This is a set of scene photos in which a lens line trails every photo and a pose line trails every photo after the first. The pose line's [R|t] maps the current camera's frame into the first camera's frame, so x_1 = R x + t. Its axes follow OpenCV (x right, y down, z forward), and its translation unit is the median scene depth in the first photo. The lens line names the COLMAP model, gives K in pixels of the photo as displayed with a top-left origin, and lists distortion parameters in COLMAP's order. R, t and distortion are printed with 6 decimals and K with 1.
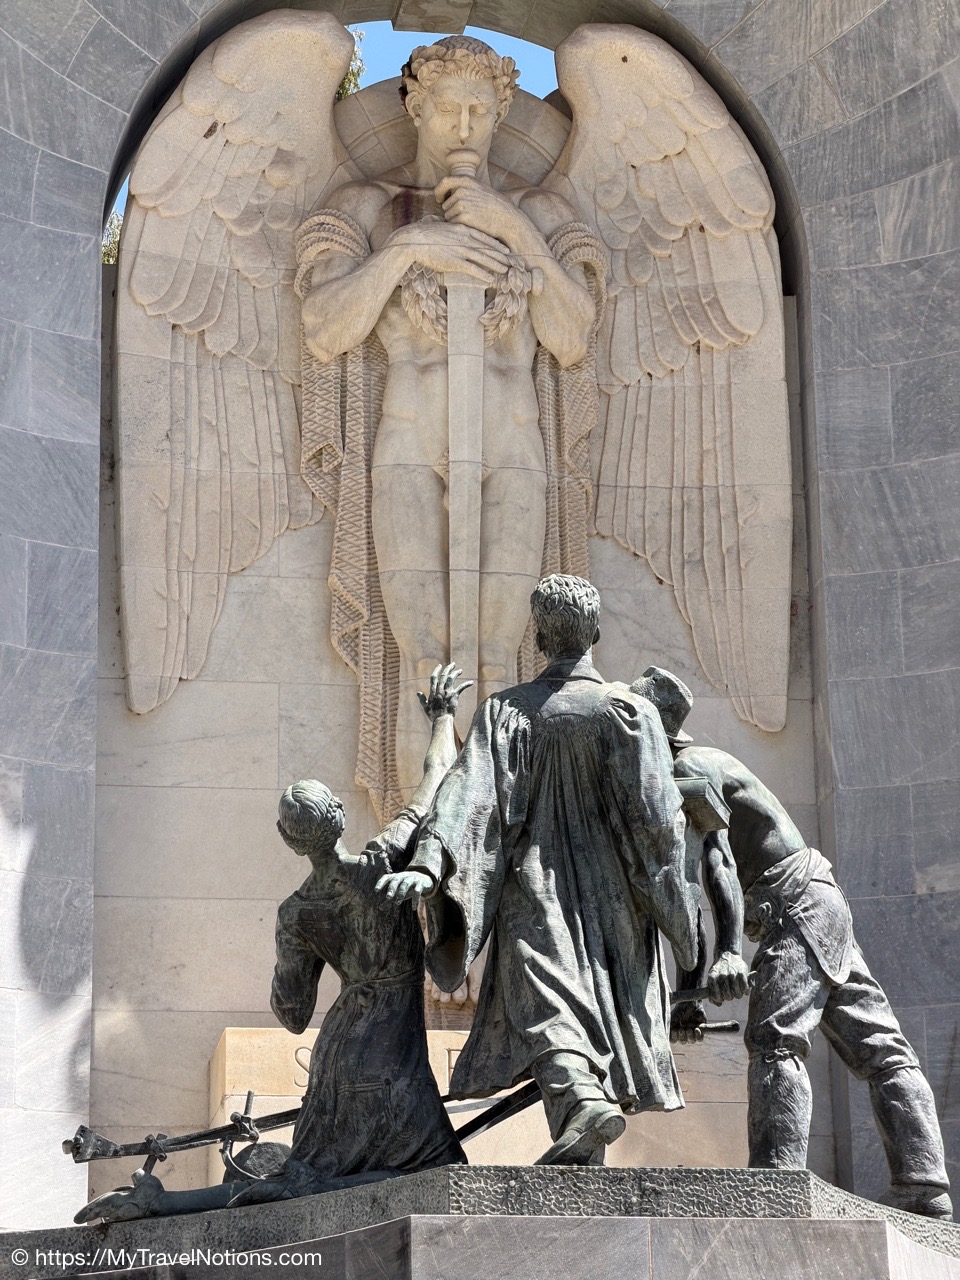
lens RADIAL K [[3726.4, 0, 473.2], [0, 3726.4, 635.5], [0, 0, 1]] dist [0.161778, 0.000000]
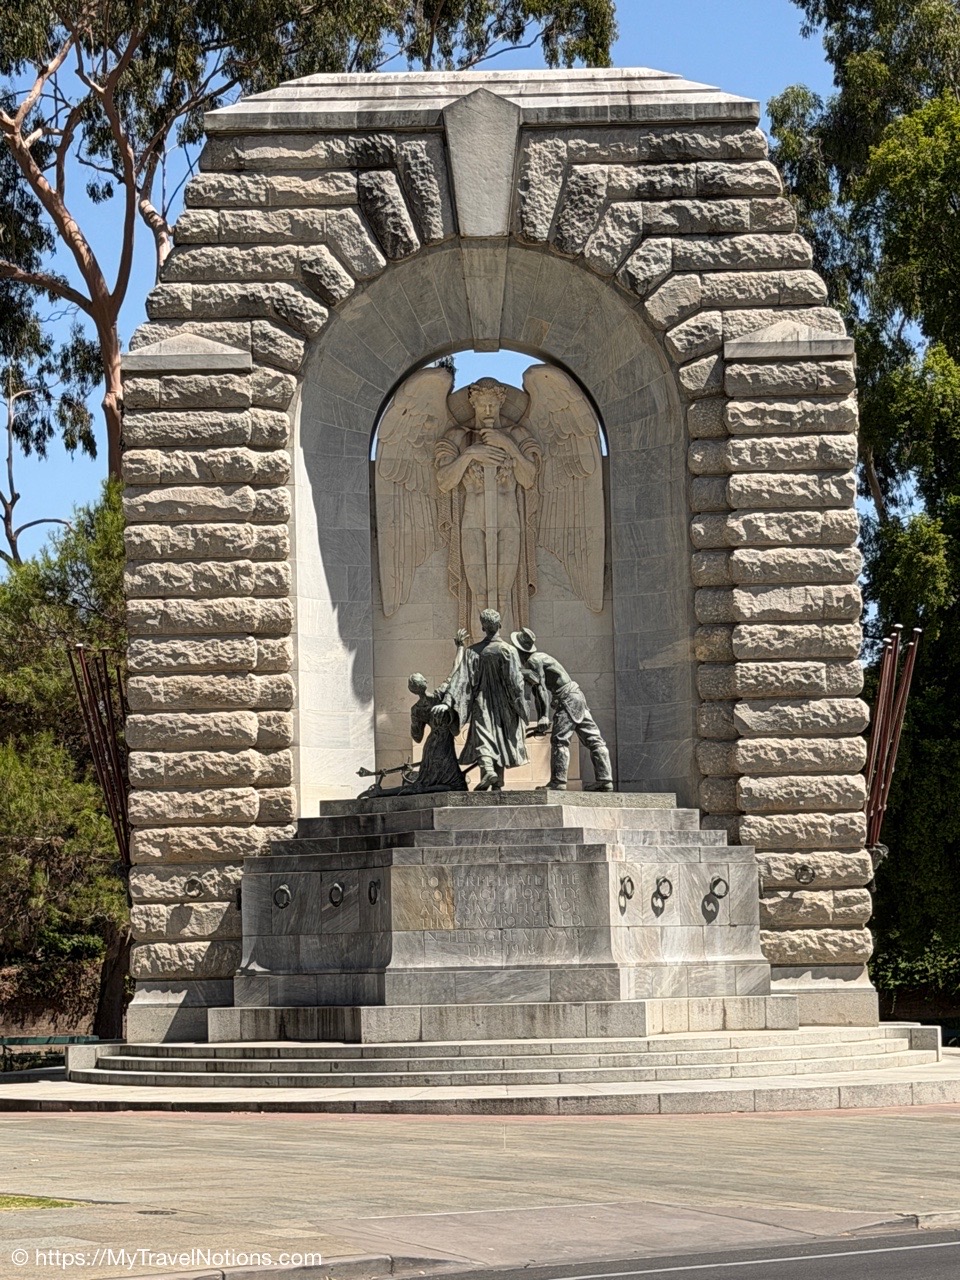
lens RADIAL K [[3141.4, 0, 481.3], [0, 3141.4, 642.2], [0, 0, 1]] dist [0.075206, 0.000000]
pose [[0.987604, -0.020989, -0.155560, 0.383922], [0.052893, 0.977561, 0.203906, -0.475389], [0.147789, -0.209606, 0.966552, -1.474333]]
